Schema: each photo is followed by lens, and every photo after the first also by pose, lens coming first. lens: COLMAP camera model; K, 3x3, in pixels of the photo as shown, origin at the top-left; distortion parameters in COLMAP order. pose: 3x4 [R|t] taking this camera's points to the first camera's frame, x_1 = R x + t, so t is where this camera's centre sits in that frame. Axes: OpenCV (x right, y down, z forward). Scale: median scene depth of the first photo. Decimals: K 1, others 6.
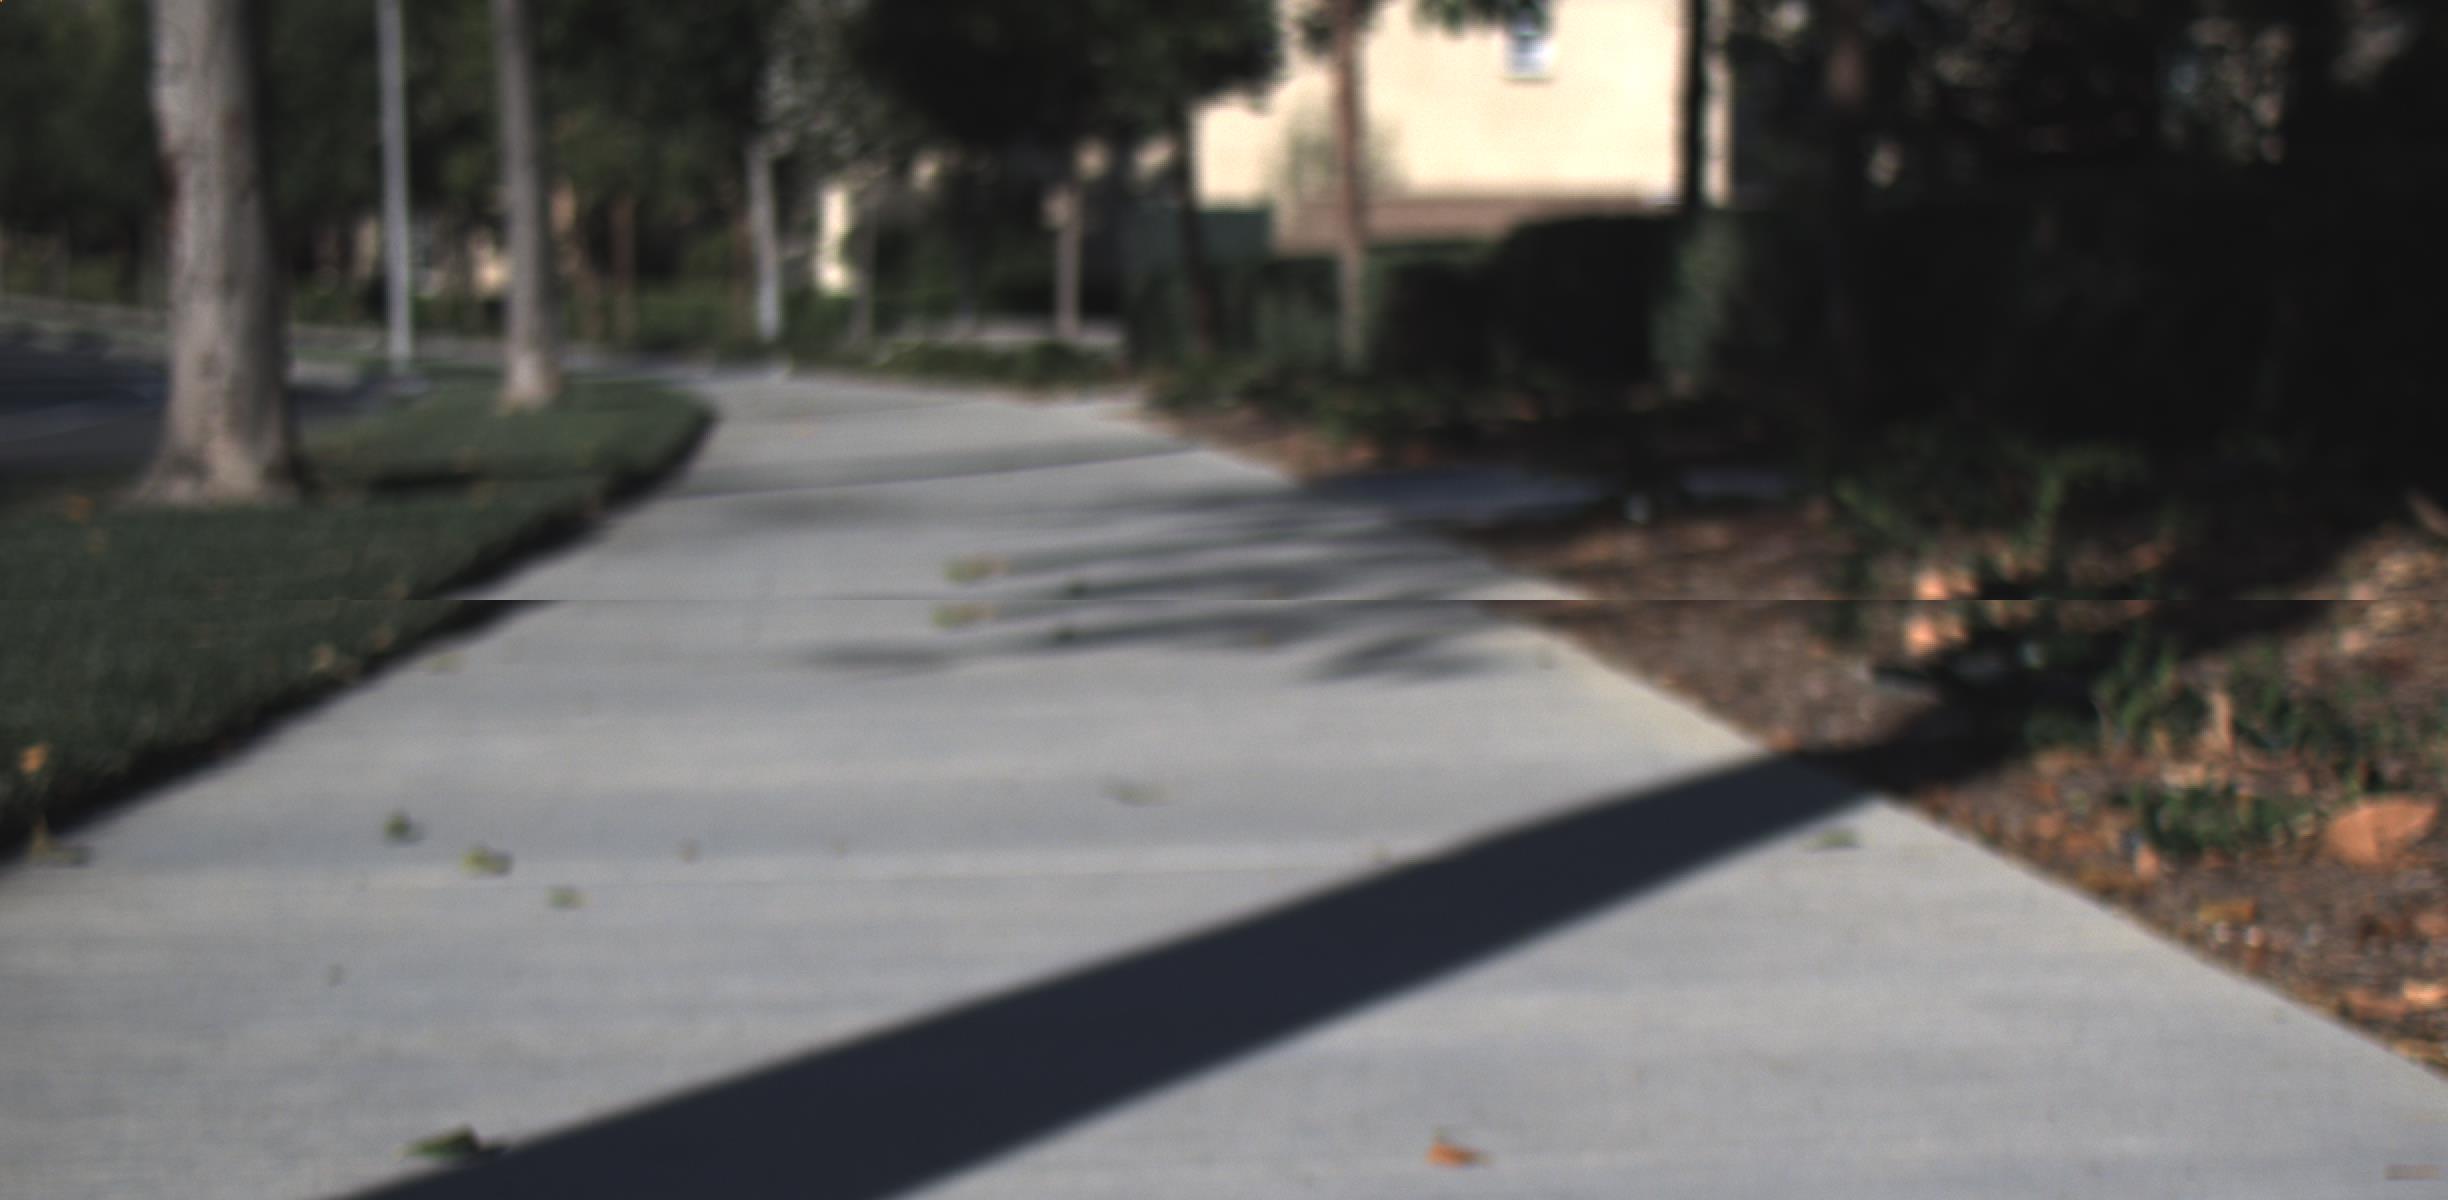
lens RADIAL K [[4963.0, 0, 1224.0], [0, 4963.0, 600.0], [0, 0, 1]] dist [0.019821, 0.124964]
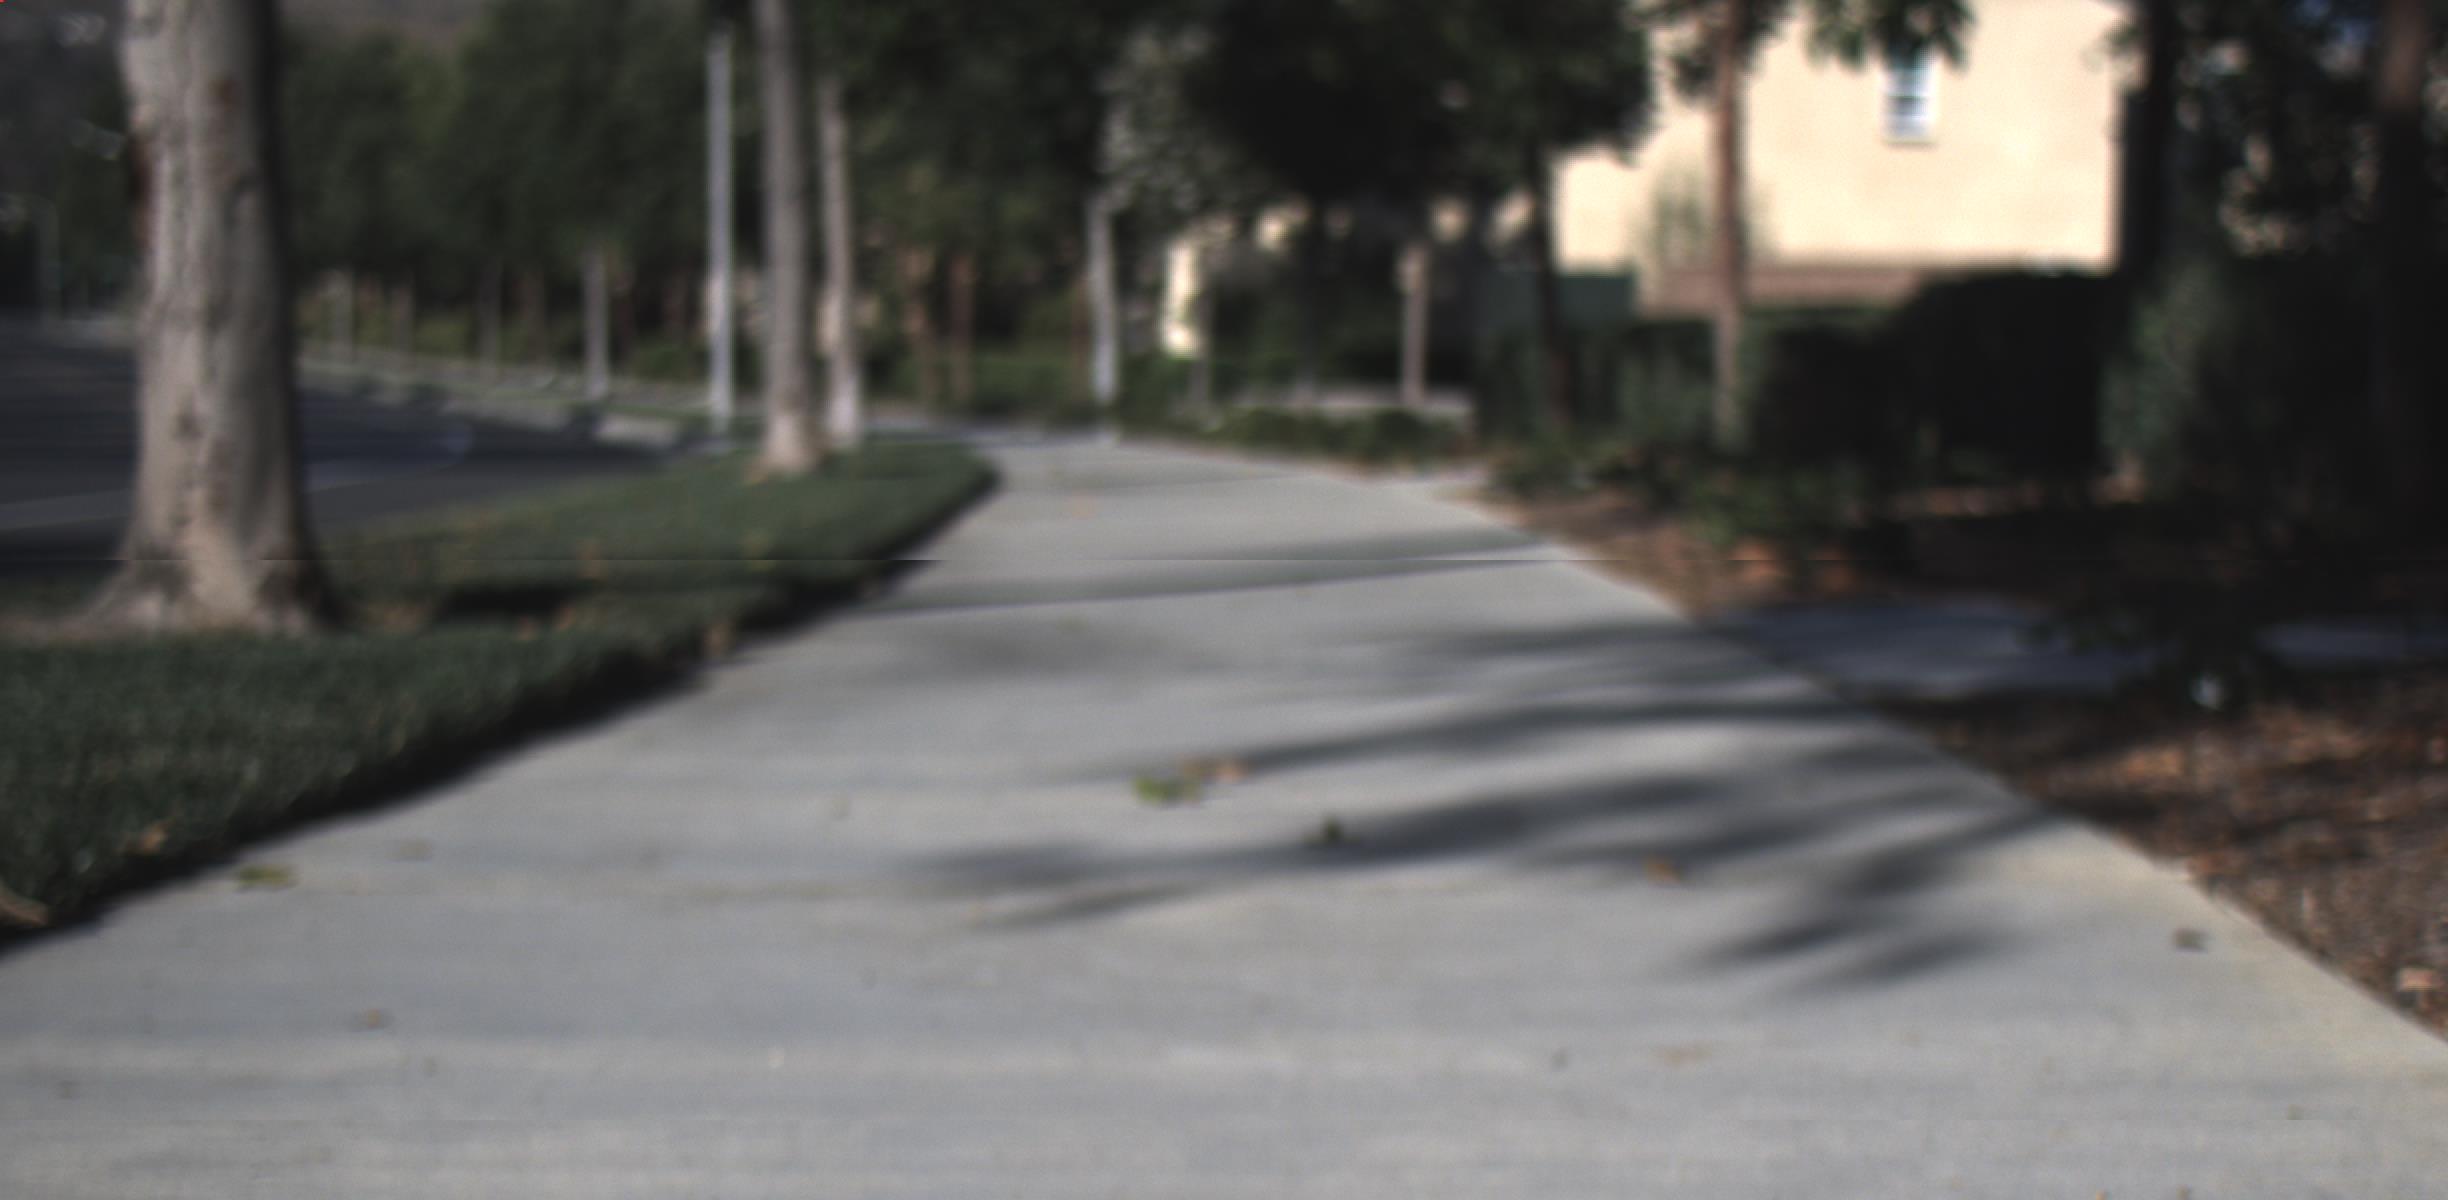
lens RADIAL K [[4963.0, 0, 1224.0], [0, 4963.0, 600.0], [0, 0, 1]] dist [0.019821, 0.124964]
pose [[0.997265, 0.019016, -0.071421, 0.000143], [-0.019996, 0.999715, -0.013041, -0.004019], [0.071152, 0.014433, 0.997361, 0.074587]]
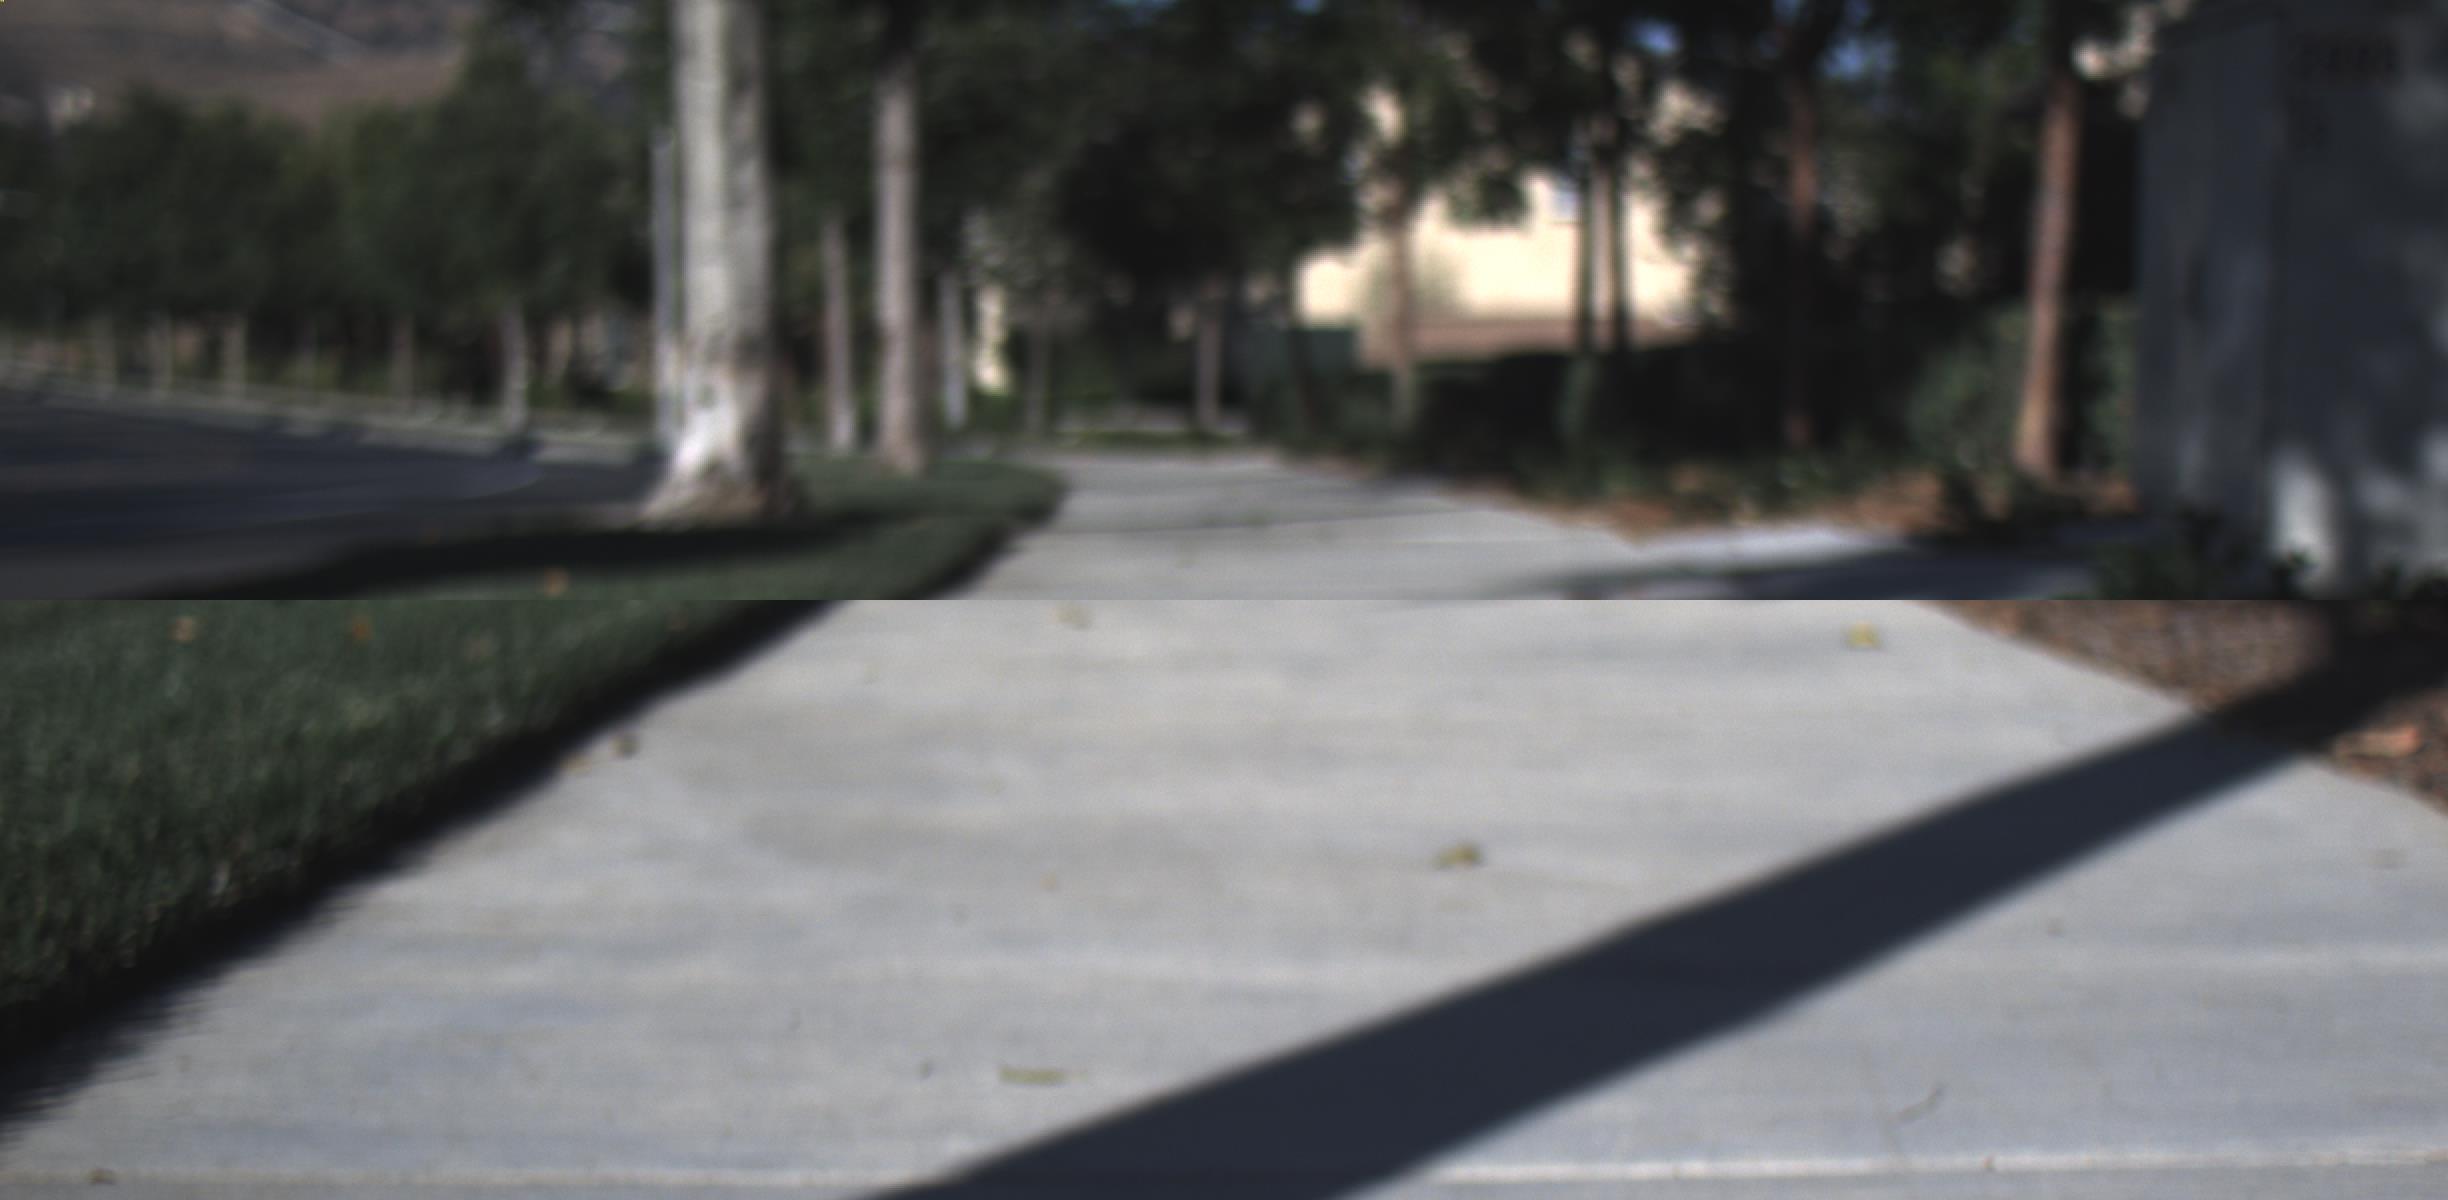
lens RADIAL K [[4963.0, 0, 1224.0], [0, 4963.0, 600.0], [0, 0, 1]] dist [0.019821, 0.124964]
pose [[0.999792, 0.009448, -0.018080, -0.001149], [-0.009804, 0.999757, -0.019737, 0.023401], [0.017889, 0.019910, 0.999642, -0.379187]]
